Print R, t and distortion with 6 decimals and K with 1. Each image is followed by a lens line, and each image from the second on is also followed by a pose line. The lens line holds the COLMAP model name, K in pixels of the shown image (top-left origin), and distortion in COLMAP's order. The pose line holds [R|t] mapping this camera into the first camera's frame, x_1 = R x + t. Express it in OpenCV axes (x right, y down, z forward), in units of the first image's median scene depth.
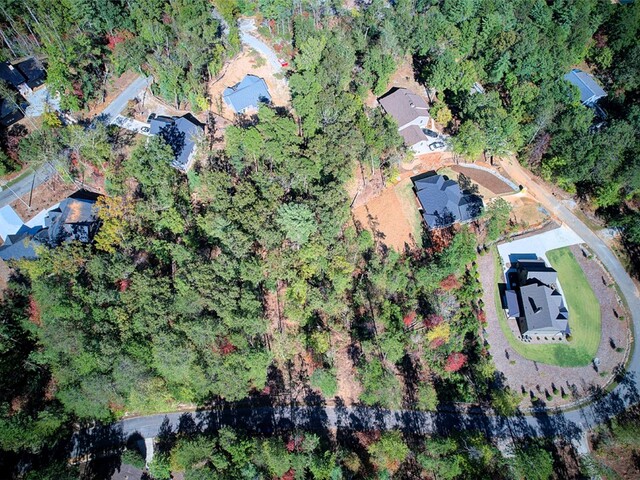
lens RADIAL K [[461.4, 0, 321.9], [0, 461.4, 244.6], [0, 0, 1]] dist [-0.080767, 0.073732]
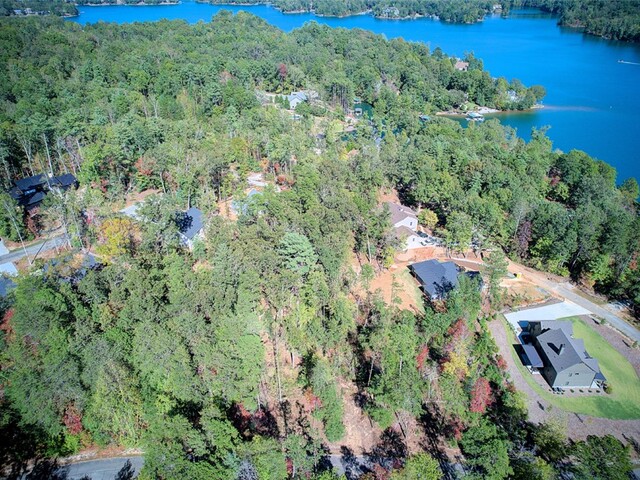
lens RADIAL K [[461.4, 0, 321.9], [0, 461.4, 244.6], [0, 0, 1]] dist [-0.080767, 0.073732]
pose [[0.999828, -0.011291, 0.014725, -0.013611], [0.017355, 0.849853, -0.526734, 0.419010], [-0.006567, 0.526898, 0.849903, 0.118419]]
